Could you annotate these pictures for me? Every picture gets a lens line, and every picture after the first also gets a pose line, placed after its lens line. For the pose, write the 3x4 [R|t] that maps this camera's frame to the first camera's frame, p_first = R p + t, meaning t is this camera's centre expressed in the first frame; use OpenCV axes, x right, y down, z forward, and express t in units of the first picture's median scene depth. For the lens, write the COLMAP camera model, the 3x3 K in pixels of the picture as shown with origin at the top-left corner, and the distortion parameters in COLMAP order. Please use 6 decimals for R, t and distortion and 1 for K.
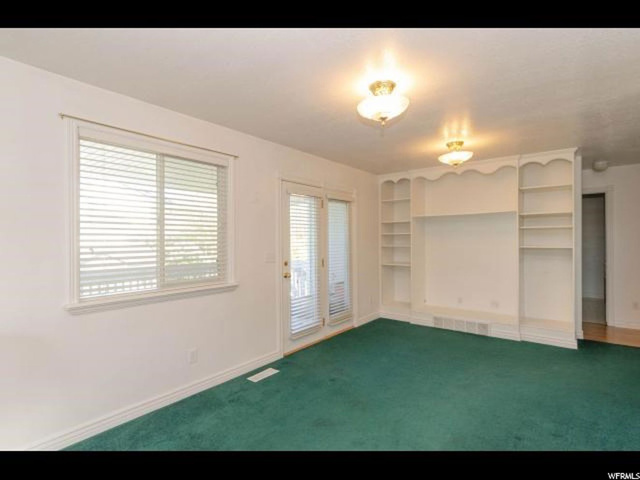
lens RADIAL K [[319.9, 0, 320.0], [0, 319.9, 240.0], [0, 0, 1]] dist [0.000321, -0.000234]
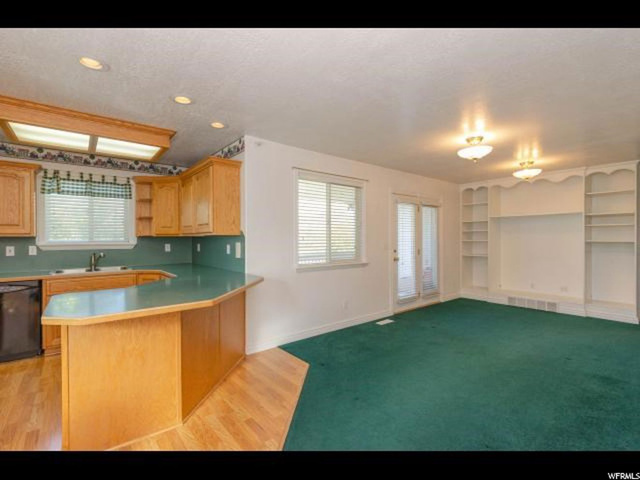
lens RADIAL K [[301.7, 0, 320.0], [0, 301.7, 240.0], [0, 0, 1]] dist [-0.000083, -0.000229]
pose [[0.976797, 0.005468, -0.214098, -0.131510], [-0.004406, 0.999976, 0.005438, 0.016046], [0.214122, -0.004369, 0.976797, -0.365287]]
